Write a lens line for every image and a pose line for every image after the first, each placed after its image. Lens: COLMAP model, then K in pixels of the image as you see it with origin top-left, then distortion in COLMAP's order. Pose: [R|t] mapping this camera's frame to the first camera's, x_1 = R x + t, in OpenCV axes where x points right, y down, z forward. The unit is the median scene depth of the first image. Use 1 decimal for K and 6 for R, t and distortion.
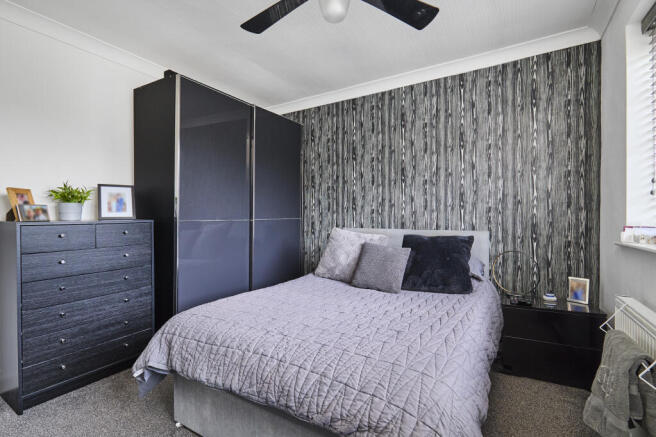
lens RADIAL K [[308.0, 0, 326.3], [0, 308.0, 203.5], [0, 0, 1]] dist [0.019800, -0.000374]
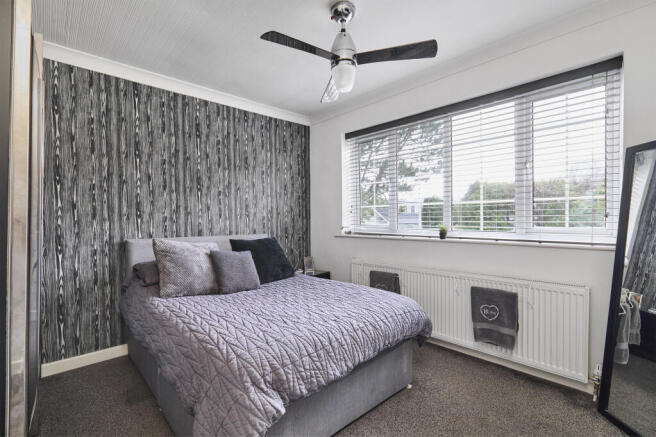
lens RADIAL K [[292.3, 0, 328.0], [0, 292.3, 218.5], [0, 0, 1]] dist [-0.046135, 0.000178]
pose [[0.259829, 0.010156, 0.965601, -0.560158], [-0.020940, 0.999769, -0.004881, 0.018354], [-0.965428, -0.018952, 0.259981, 0.330579]]
